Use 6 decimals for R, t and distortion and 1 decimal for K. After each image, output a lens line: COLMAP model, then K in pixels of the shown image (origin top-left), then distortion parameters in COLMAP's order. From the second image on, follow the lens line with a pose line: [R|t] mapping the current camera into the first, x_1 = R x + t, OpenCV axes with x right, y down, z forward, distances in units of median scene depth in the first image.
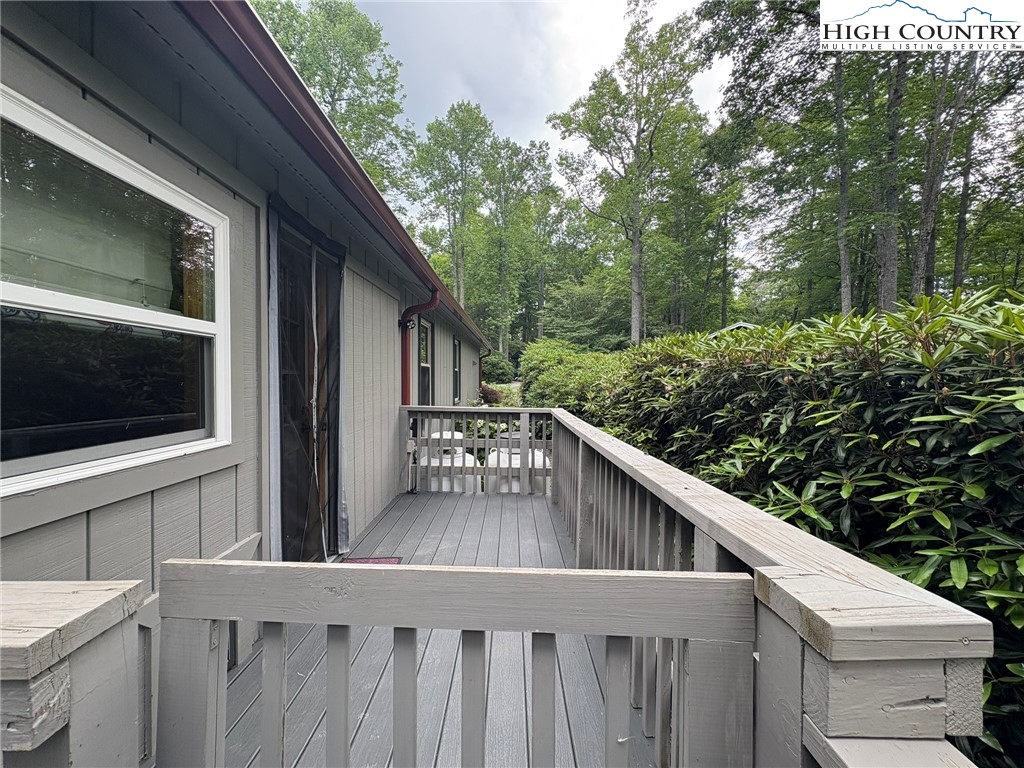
lens RADIAL K [[407.6, 0, 512.0], [0, 407.6, 384.0], [0, 0, 1]] dist [-0.000250, -0.000037]
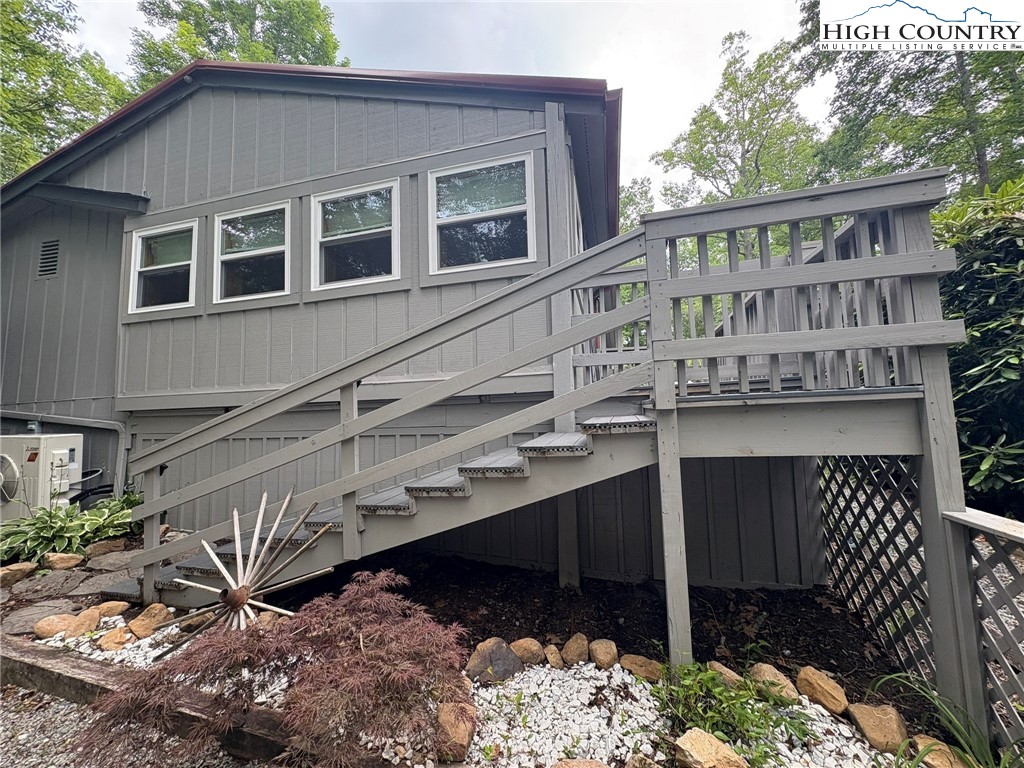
lens RADIAL K [[407.6, 0, 512.0], [0, 407.6, 384.0], [0, 0, 1]] dist [-0.000250, -0.000037]
pose [[0.967913, -0.047480, -0.246758, -0.033390], [0.024249, 0.995052, -0.096349, 0.058286], [0.250112, 0.087274, 0.964275, -0.107007]]
